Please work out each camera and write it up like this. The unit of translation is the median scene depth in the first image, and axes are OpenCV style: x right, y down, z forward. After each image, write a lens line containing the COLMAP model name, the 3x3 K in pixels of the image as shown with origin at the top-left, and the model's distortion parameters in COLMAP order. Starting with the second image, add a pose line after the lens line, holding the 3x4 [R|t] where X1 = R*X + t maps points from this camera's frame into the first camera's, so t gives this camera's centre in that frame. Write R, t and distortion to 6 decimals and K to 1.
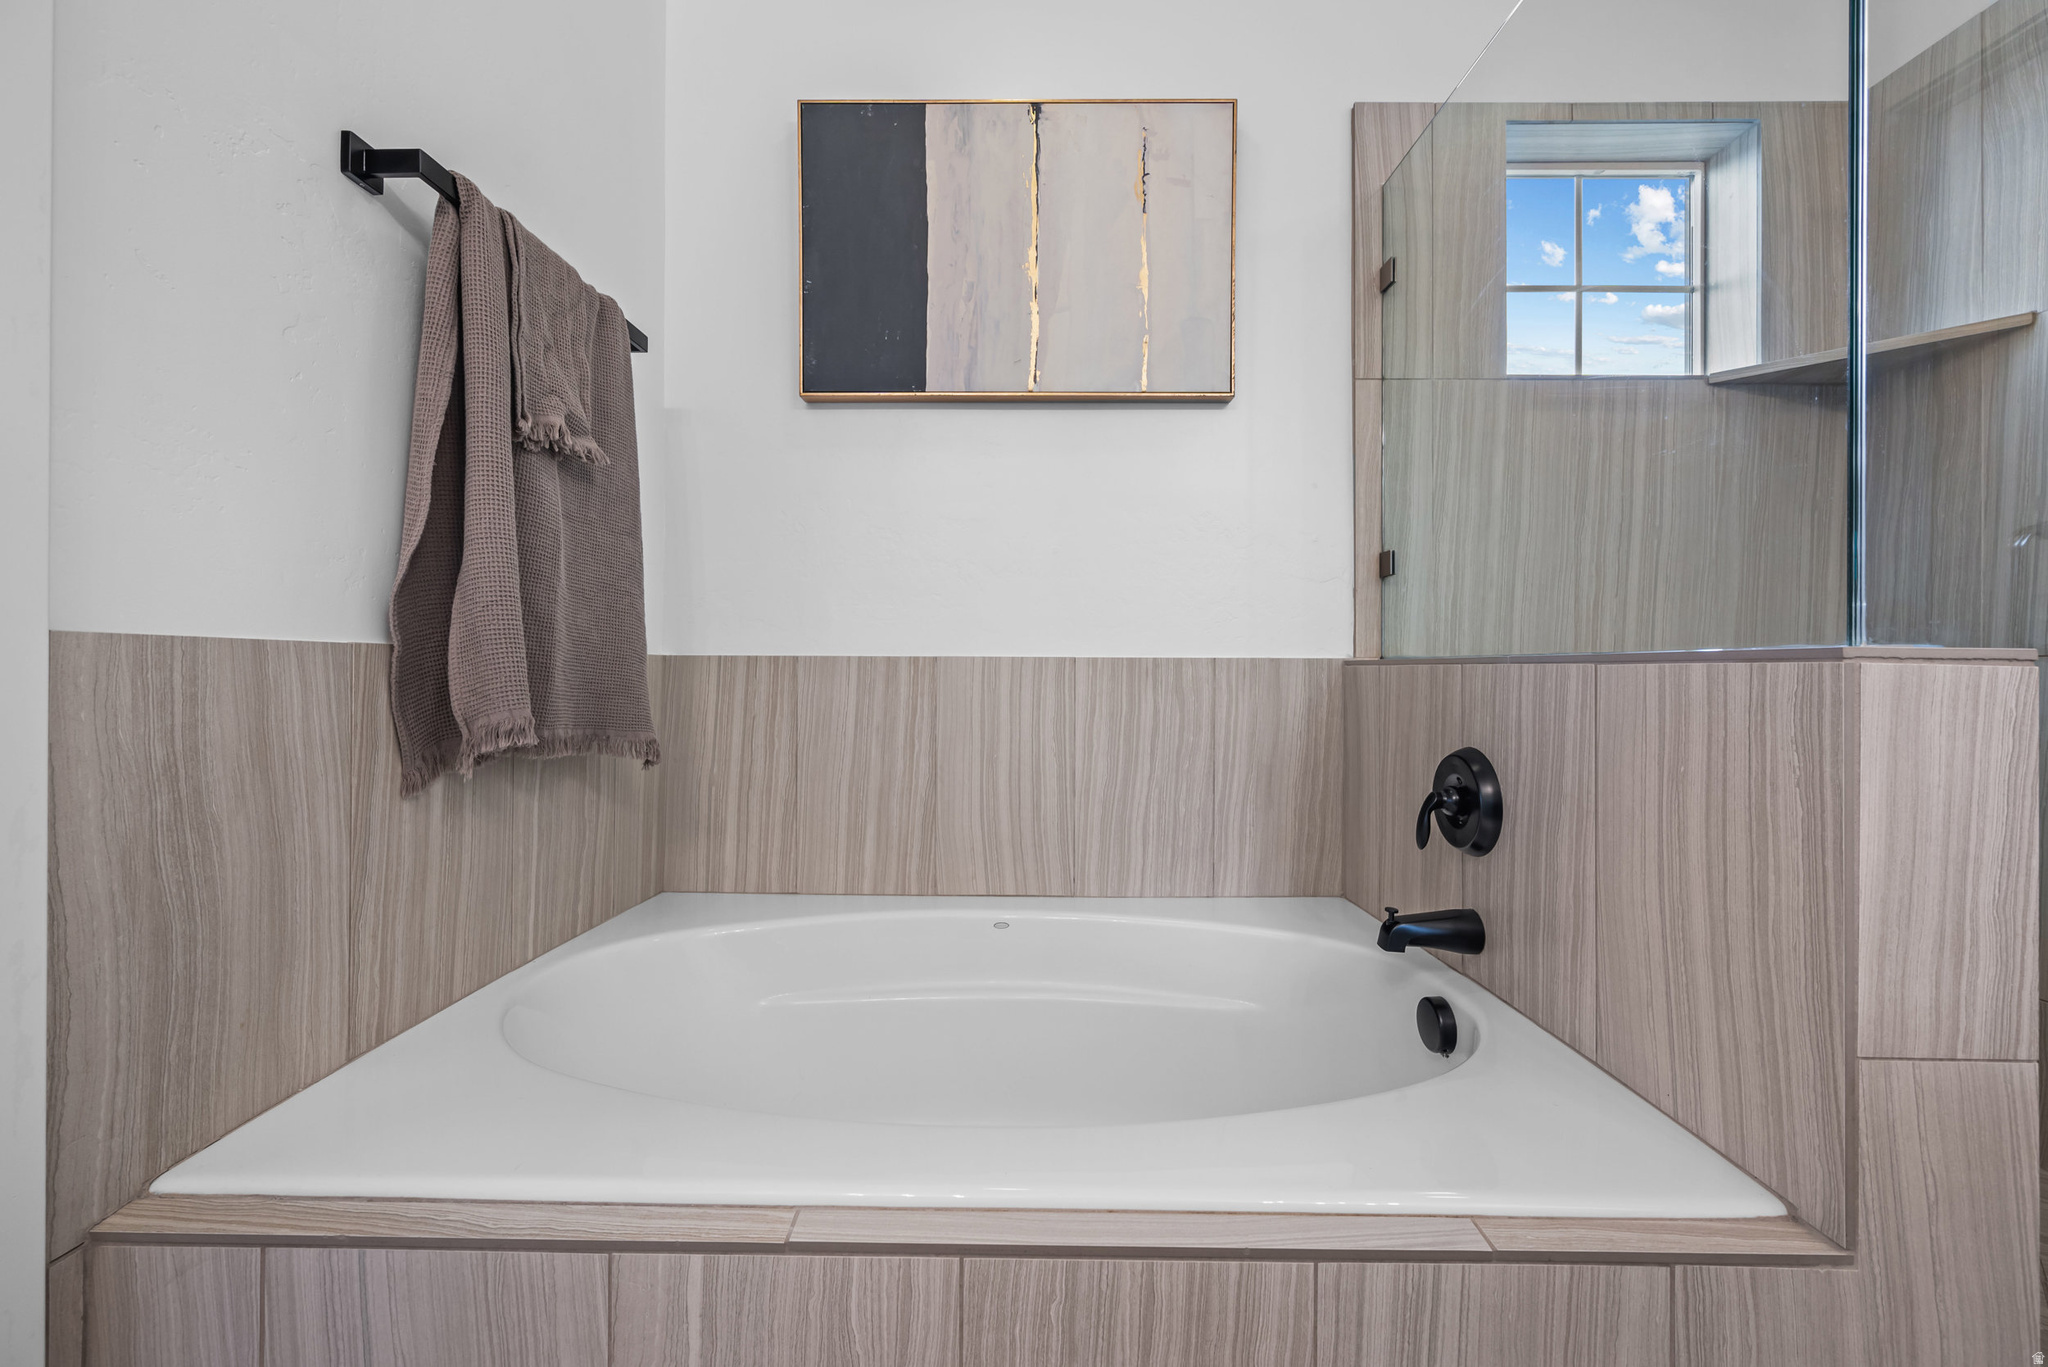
lens RADIAL K [[818.0, 0, 1026.8], [0, 818.0, 677.0], [0, 0, 1]] dist [-0.007106, 0.001894]
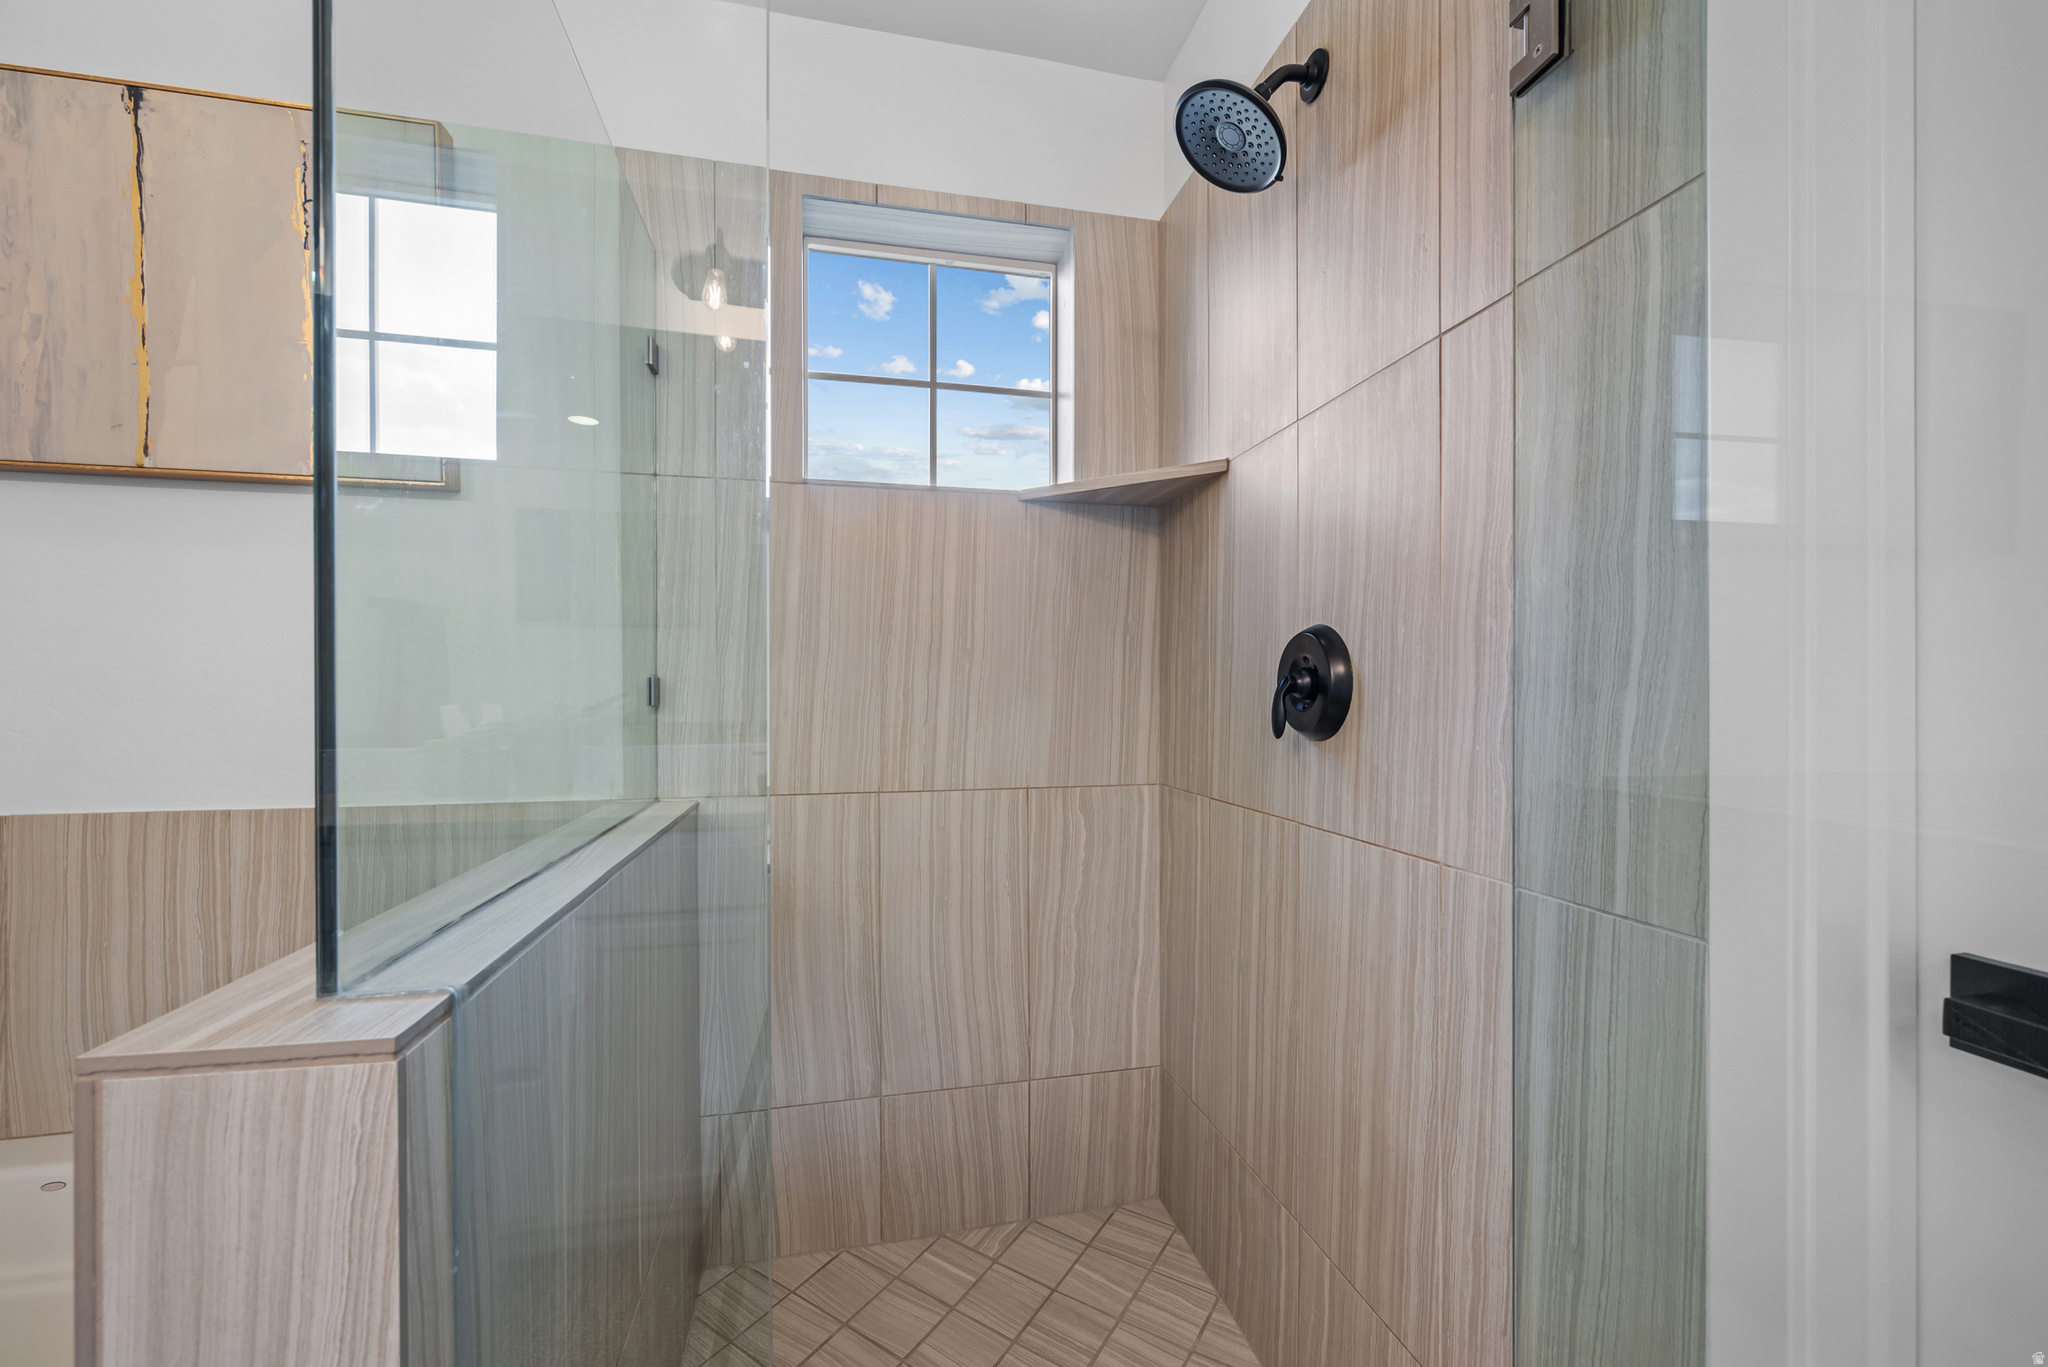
lens RADIAL K [[818.0, 0, 1052.2], [0, 818.0, 694.6], [0, 0, 1]] dist [-0.007106, 0.001894]
pose [[0.971680, -0.004951, 0.236248, 0.650400], [0.005476, 0.999984, -0.001567, -0.131661], [-0.236237, 0.002816, 0.971691, 0.065993]]
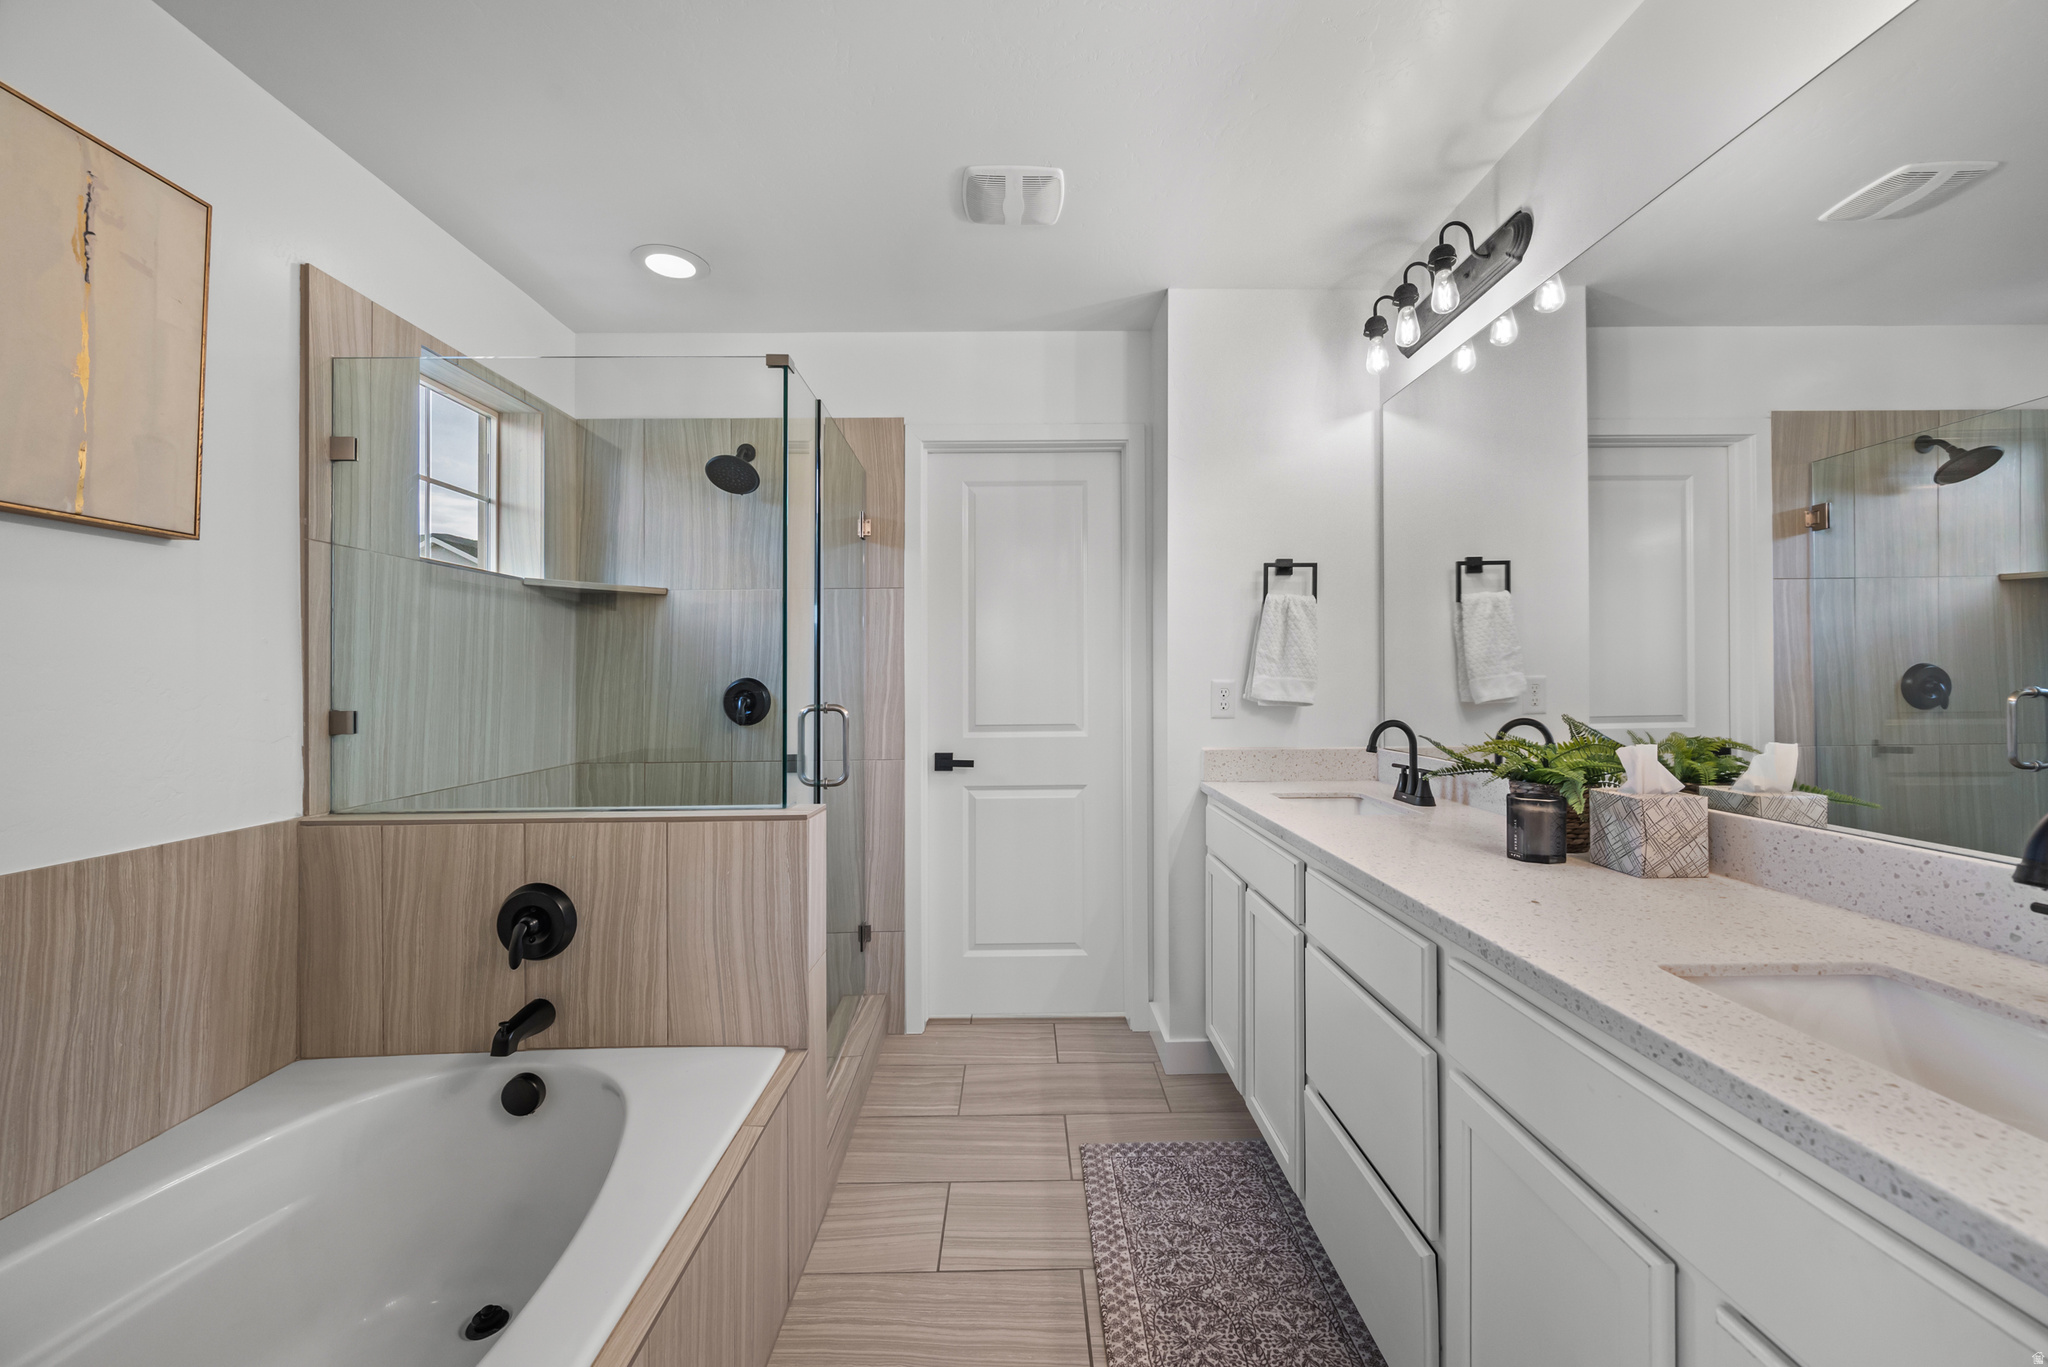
lens RADIAL K [[818.0, 0, 1054.2], [0, 818.0, 674.0], [0, 0, 1]] dist [-0.007106, 0.001894]
pose [[-0.053158, -0.000129, 0.998586, -0.654783], [0.009968, 0.999950, 0.000659, -0.192509], [-0.998536, 0.009989, -0.053154, 0.141104]]
